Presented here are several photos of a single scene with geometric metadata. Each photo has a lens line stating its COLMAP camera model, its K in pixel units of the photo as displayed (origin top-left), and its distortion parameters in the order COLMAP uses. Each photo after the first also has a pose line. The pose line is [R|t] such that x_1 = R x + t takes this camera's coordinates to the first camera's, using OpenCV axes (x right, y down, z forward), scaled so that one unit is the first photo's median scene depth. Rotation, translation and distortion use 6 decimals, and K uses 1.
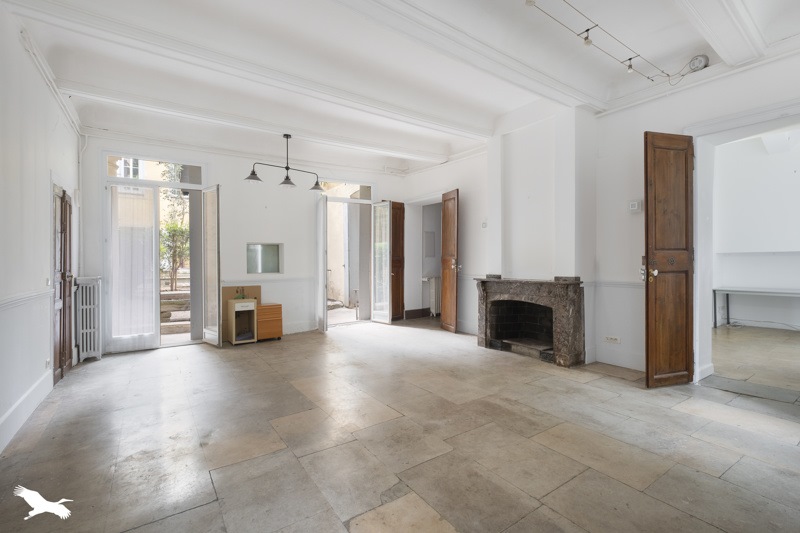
lens RADIAL K [[369.6, 0, 413.1], [0, 369.6, 257.3], [0, 0, 1]] dist [0.004325, 0.000060]
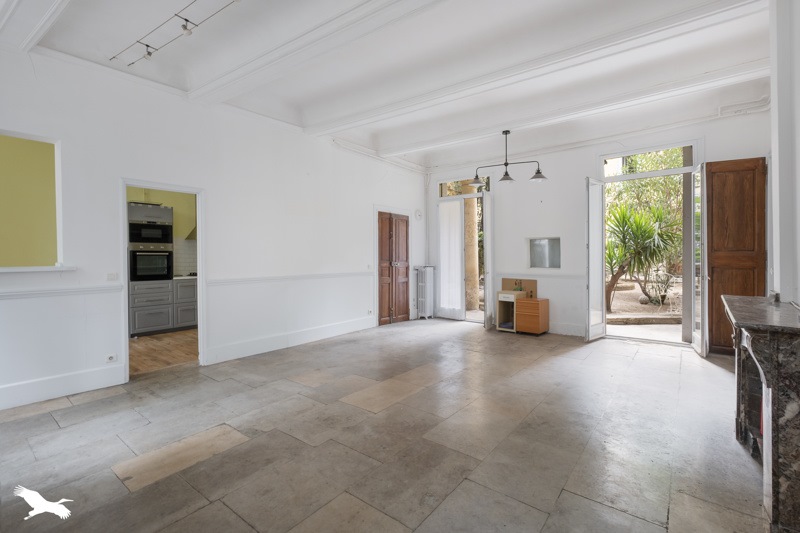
lens RADIAL K [[369.6, 0, 413.1], [0, 369.6, 257.3], [0, 0, 1]] dist [0.004325, 0.000060]
pose [[0.293346, 0.015014, -0.955888, 0.598786], [0.008080, 0.999802, 0.018183, -0.009249], [0.955972, -0.013057, 0.293167, 0.501720]]
